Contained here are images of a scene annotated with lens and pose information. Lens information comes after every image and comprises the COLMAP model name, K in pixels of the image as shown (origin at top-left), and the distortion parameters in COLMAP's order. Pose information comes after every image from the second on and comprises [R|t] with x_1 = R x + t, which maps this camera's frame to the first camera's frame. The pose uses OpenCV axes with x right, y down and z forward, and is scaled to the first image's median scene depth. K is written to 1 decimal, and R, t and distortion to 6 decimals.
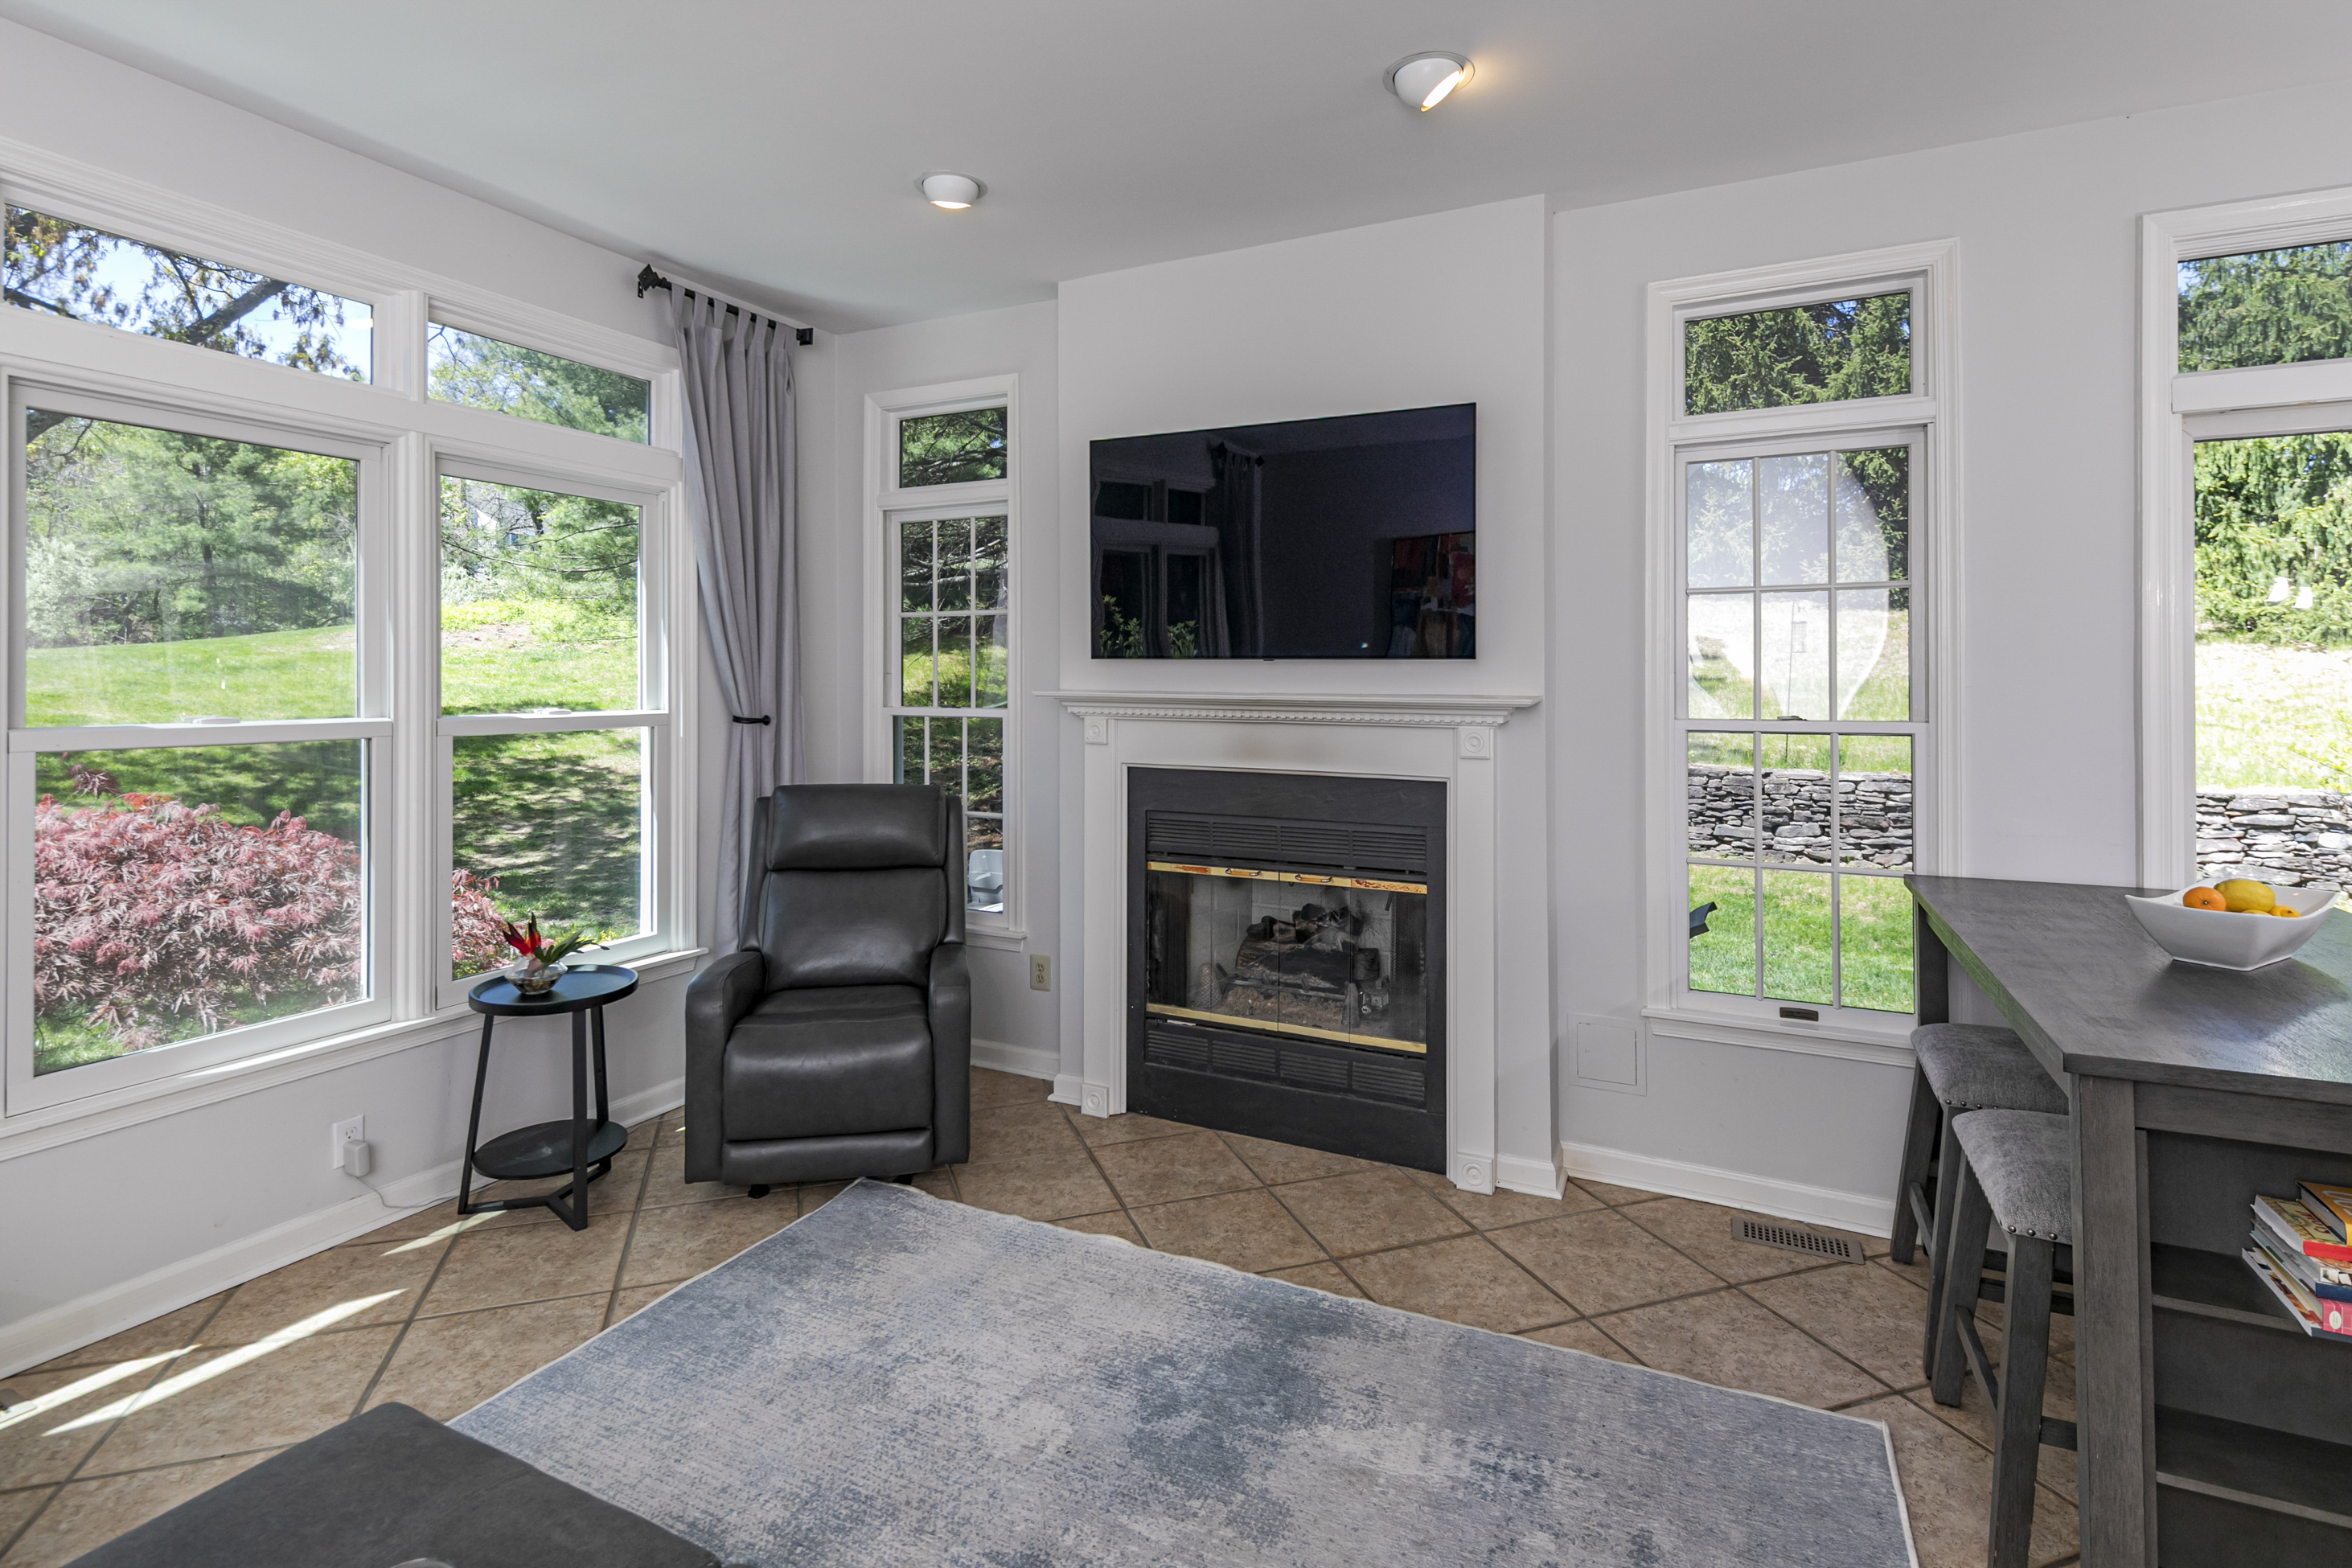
lens RADIAL K [[1150.4, 0, 1161.5], [0, 1150.4, 678.3], [0, 0, 1]] dist [0.019207, -0.006851]
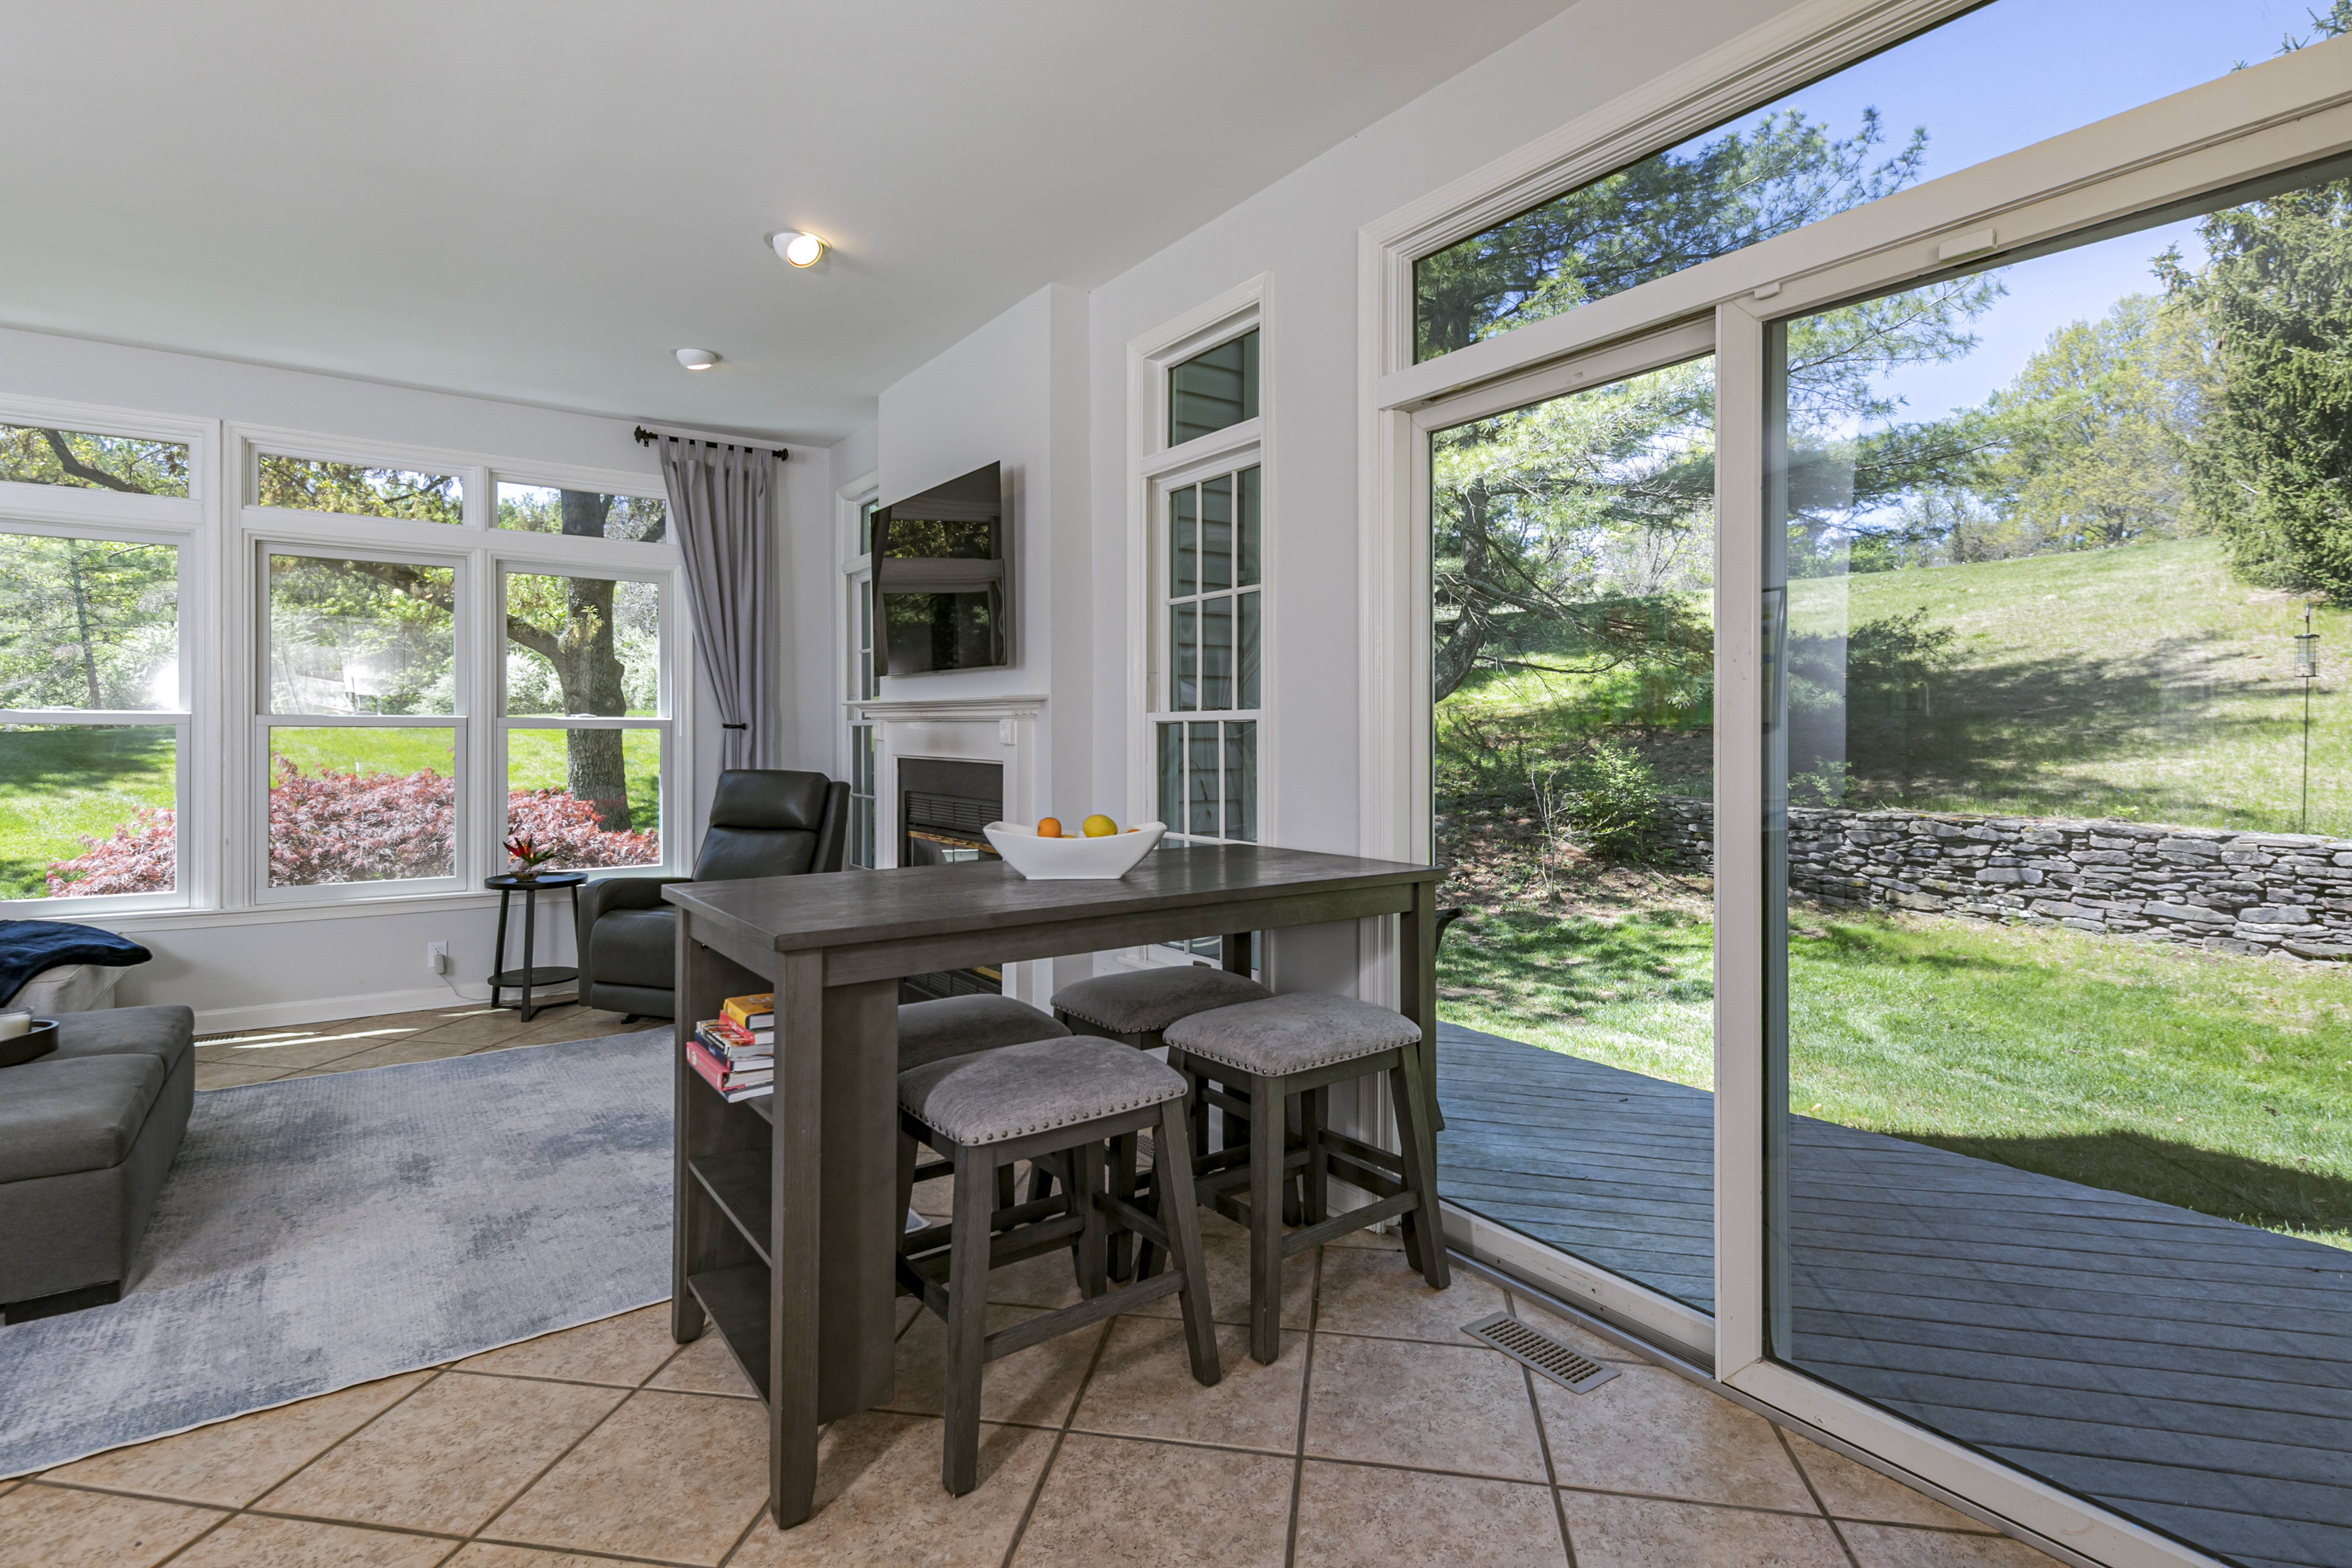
lens RADIAL K [[1150.4, 0, 1156.6], [0, 1150.4, 741.4], [0, 0, 1]] dist [0.019207, -0.006851]
pose [[0.877160, 0.003795, -0.480184, 0.964742], [-0.001057, 0.999982, 0.005971, 0.055147], [0.480198, -0.004730, 0.877148, -0.017611]]
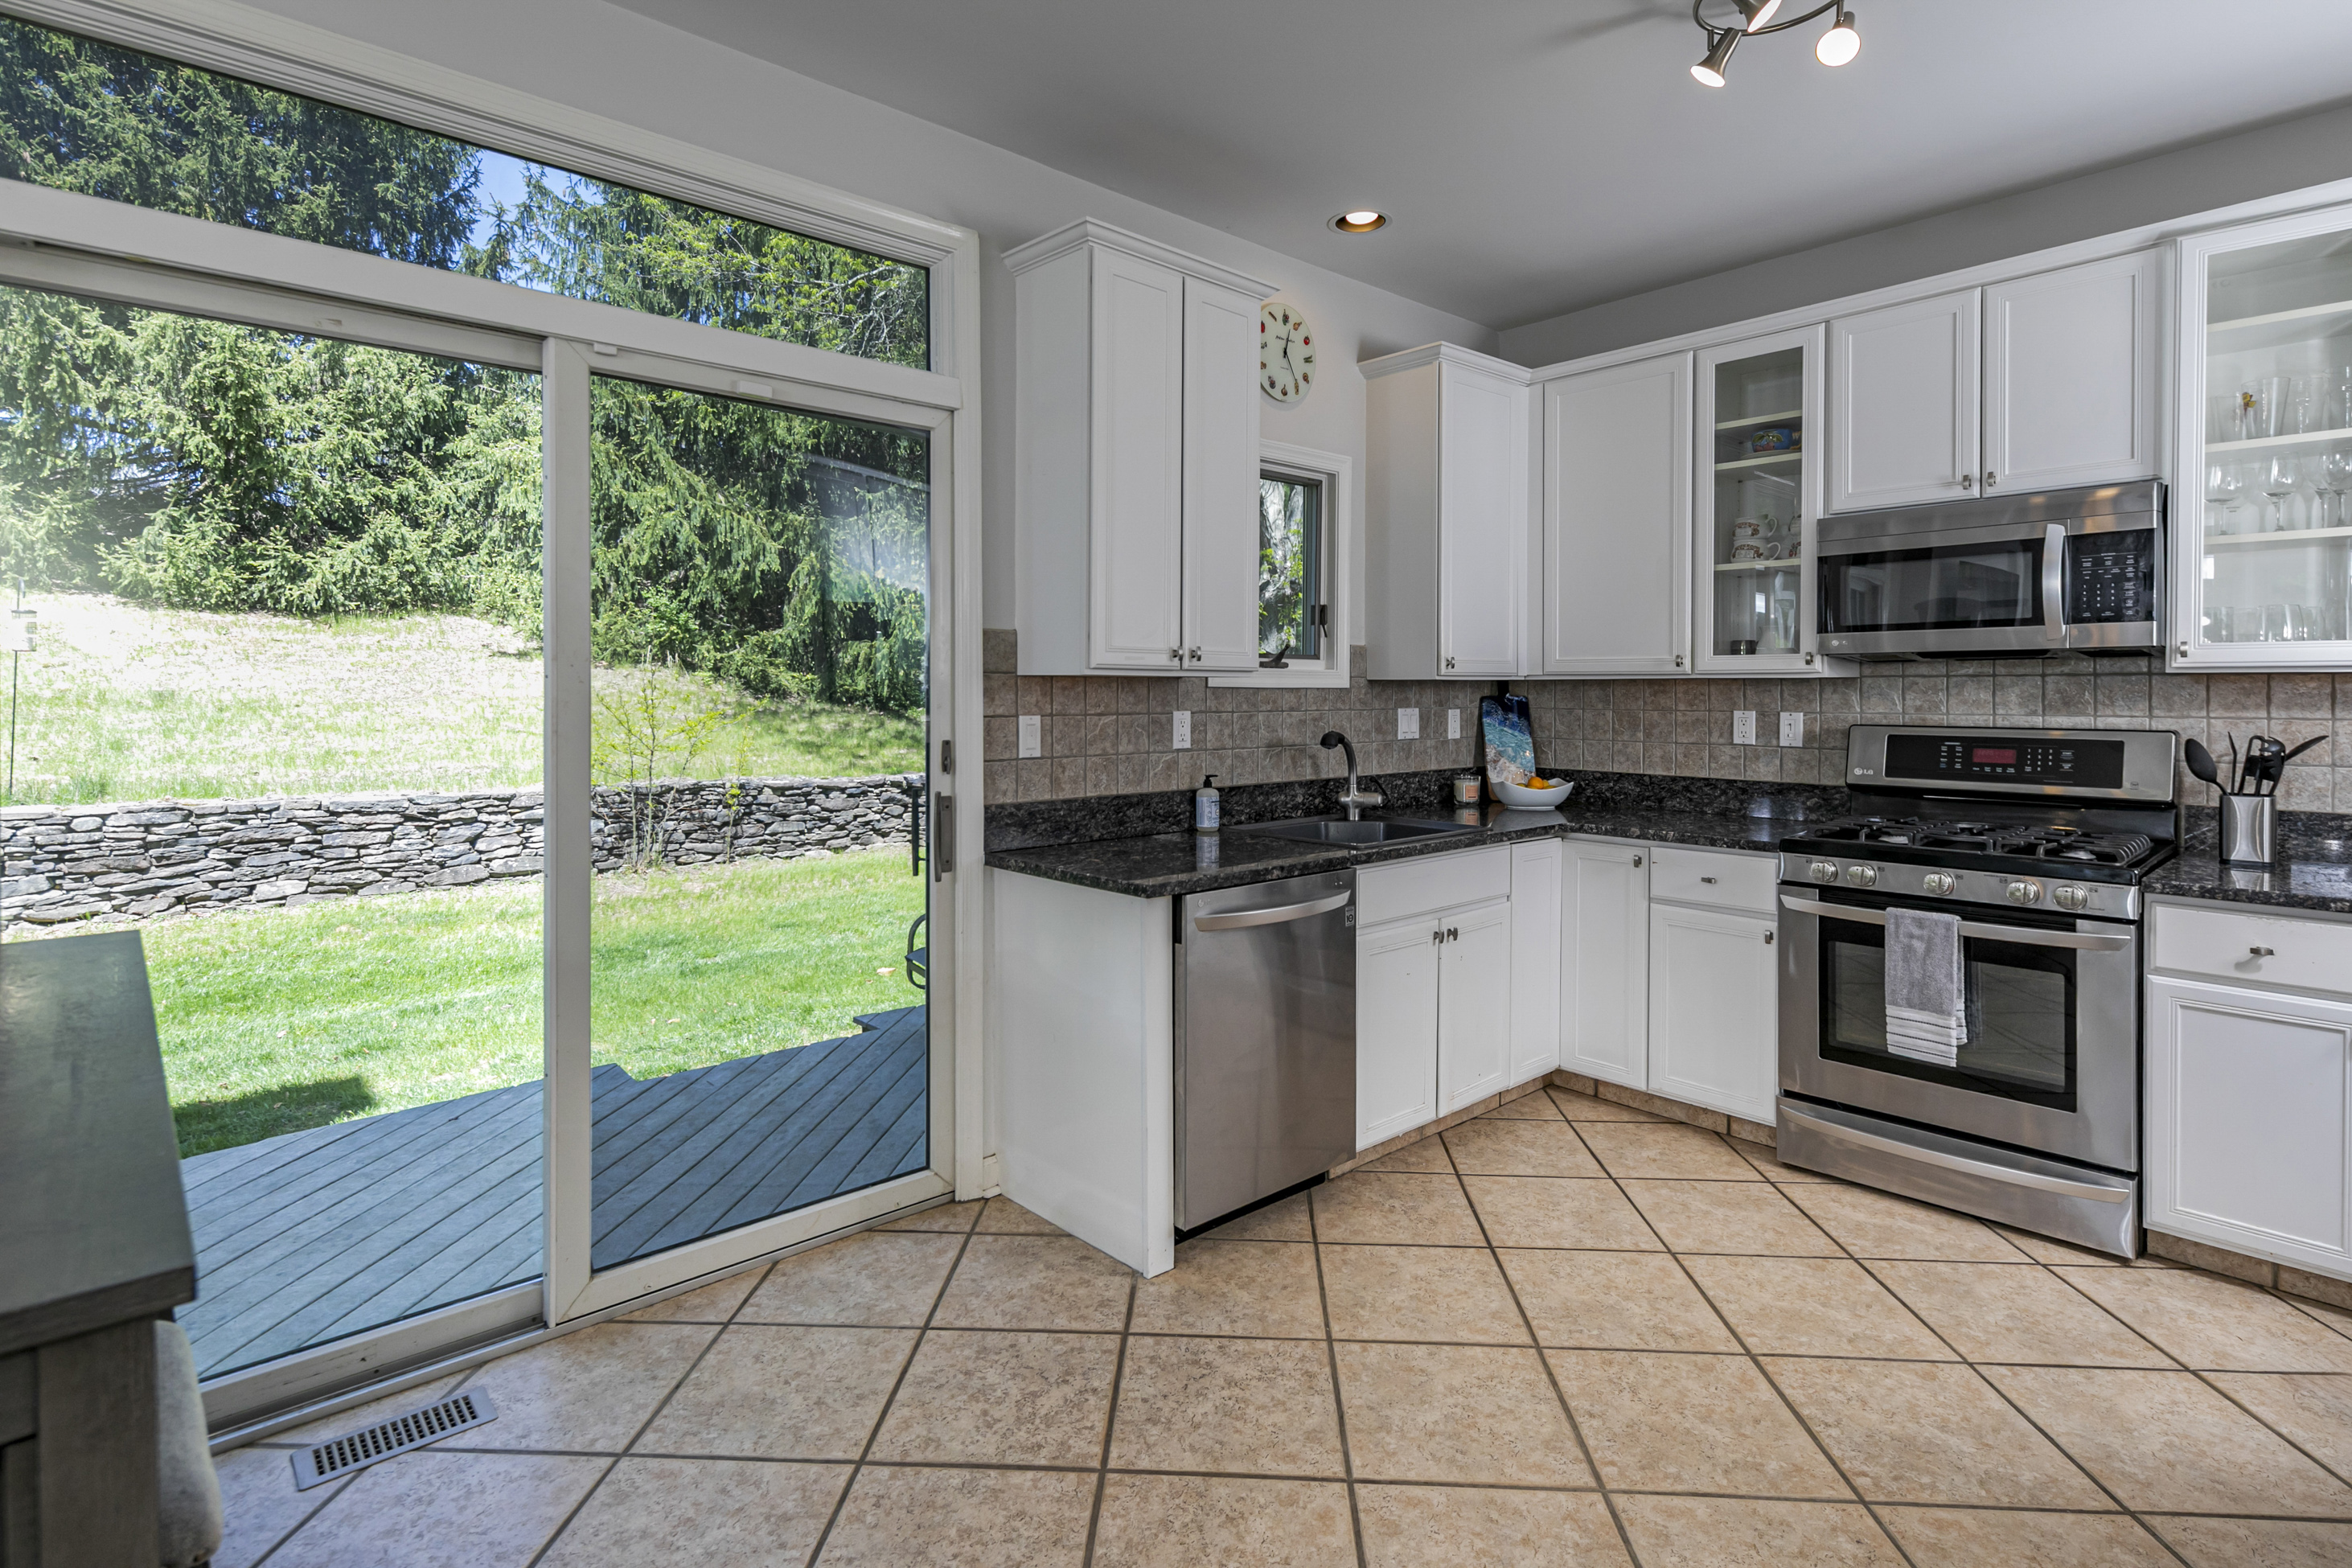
lens RADIAL K [[1150.4, 0, 1183.2], [0, 1150.4, 705.8], [0, 0, 1]] dist [0.019207, -0.006851]
pose [[0.358288, -0.008795, 0.933570, 0.416383], [0.003087, 0.999961, 0.008236, 0.034021], [-0.933606, -0.000068, 0.358302, 0.088199]]
